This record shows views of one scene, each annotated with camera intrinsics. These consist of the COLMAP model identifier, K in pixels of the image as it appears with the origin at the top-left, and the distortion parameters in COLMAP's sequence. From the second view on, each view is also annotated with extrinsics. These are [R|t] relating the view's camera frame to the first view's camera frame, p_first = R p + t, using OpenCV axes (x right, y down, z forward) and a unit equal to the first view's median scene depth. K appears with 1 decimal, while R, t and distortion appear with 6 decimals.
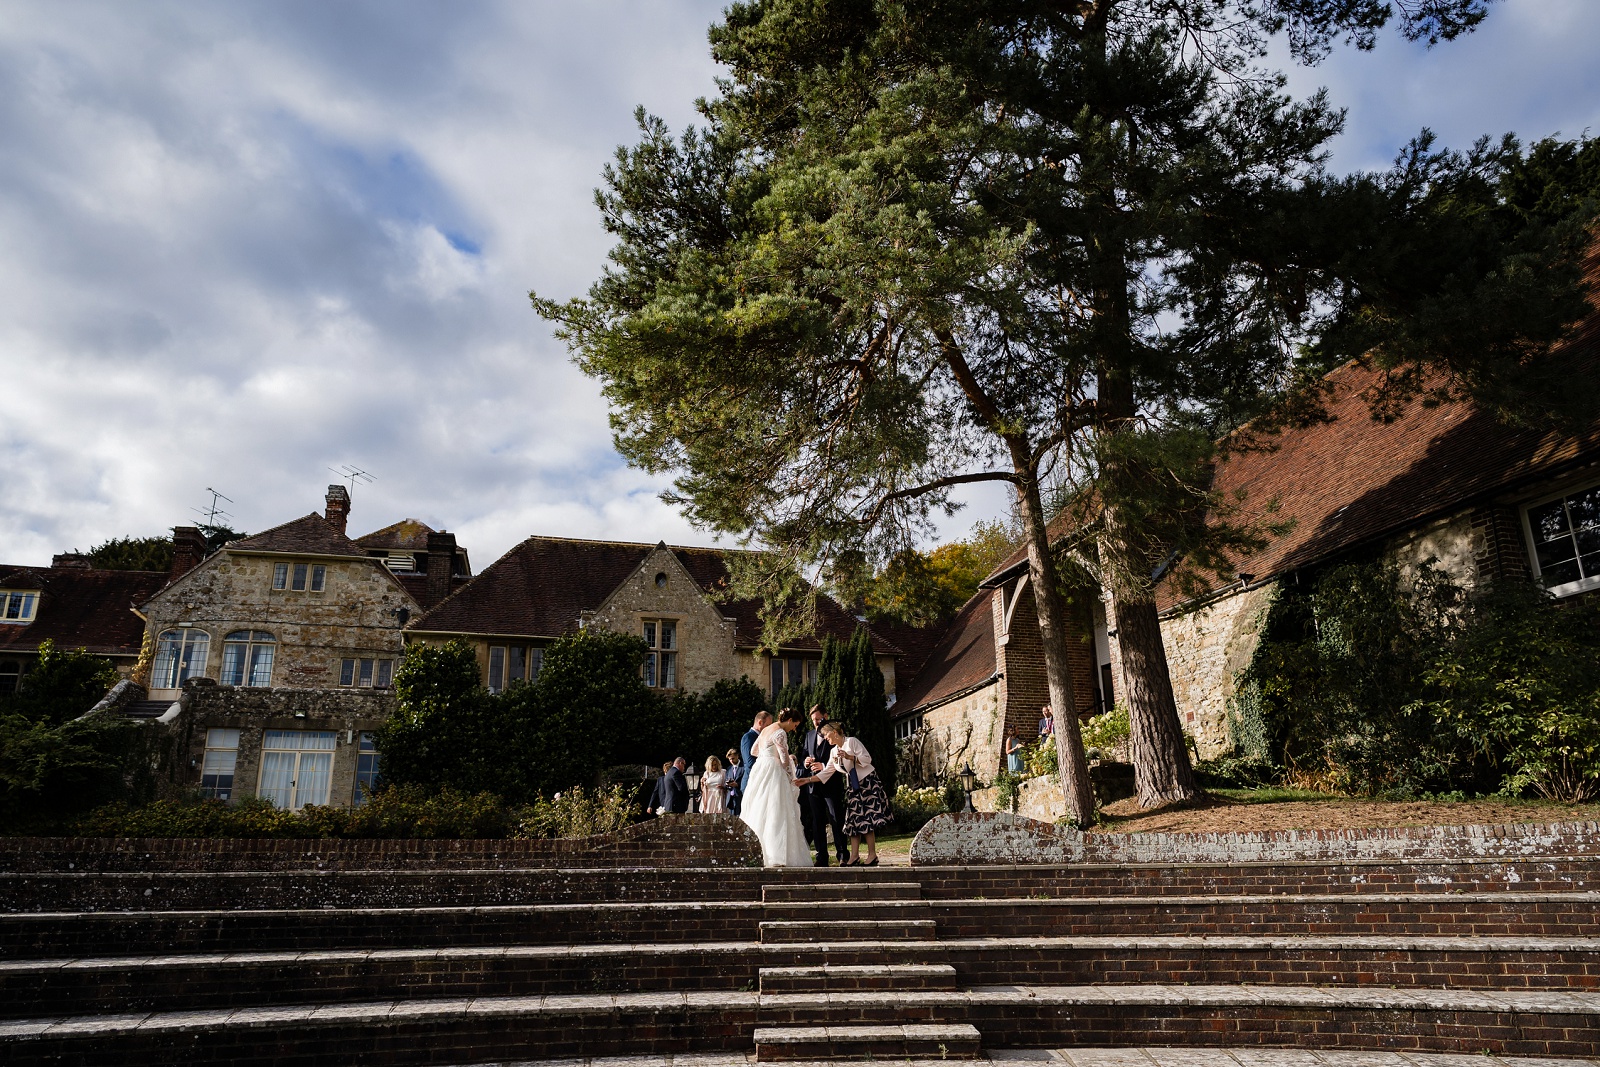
lens RADIAL K [[1125.0, 0, 800.0], [0, 1125.0, 533.5], [0, 0, 1]] dist [0.001301, 0.000193]
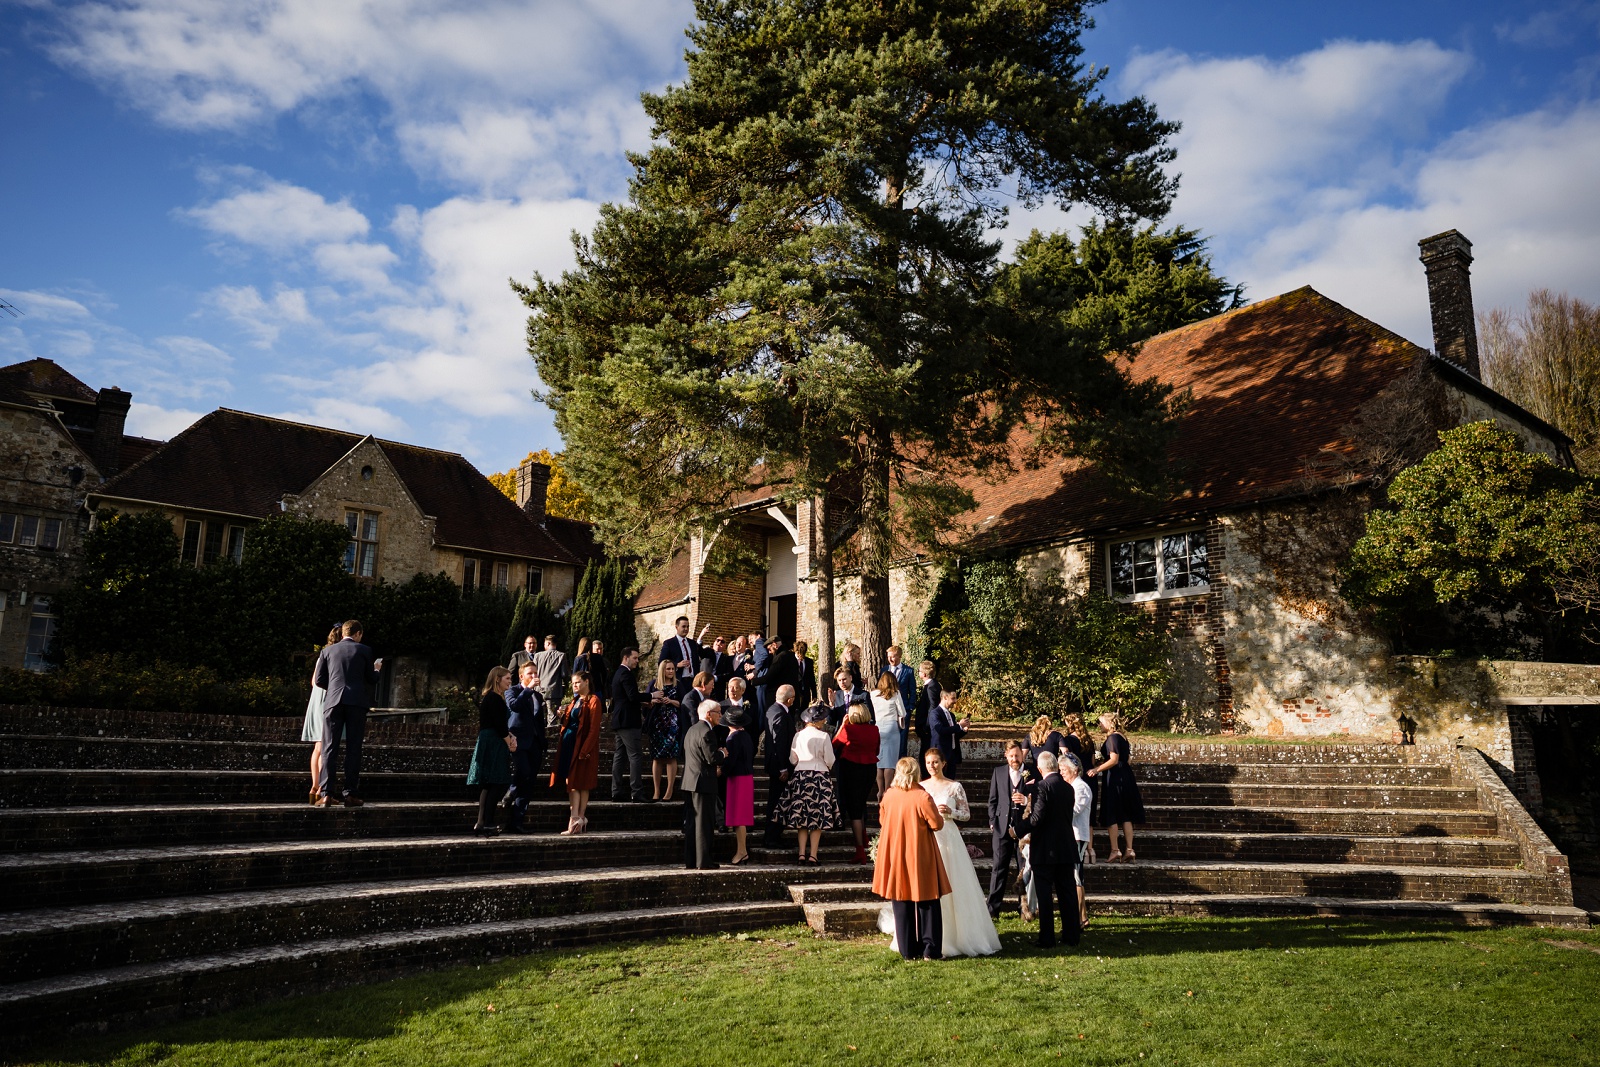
lens RADIAL K [[1162.1, 0, 800.0], [0, 1162.1, 533.5], [0, 0, 1]] dist [-0.002497, 0.002240]
pose [[0.910492, 0.107687, 0.399260, -0.193463], [-0.149124, 0.986037, 0.074119, -0.045246], [-0.385704, -0.127024, 0.913837, -0.152733]]
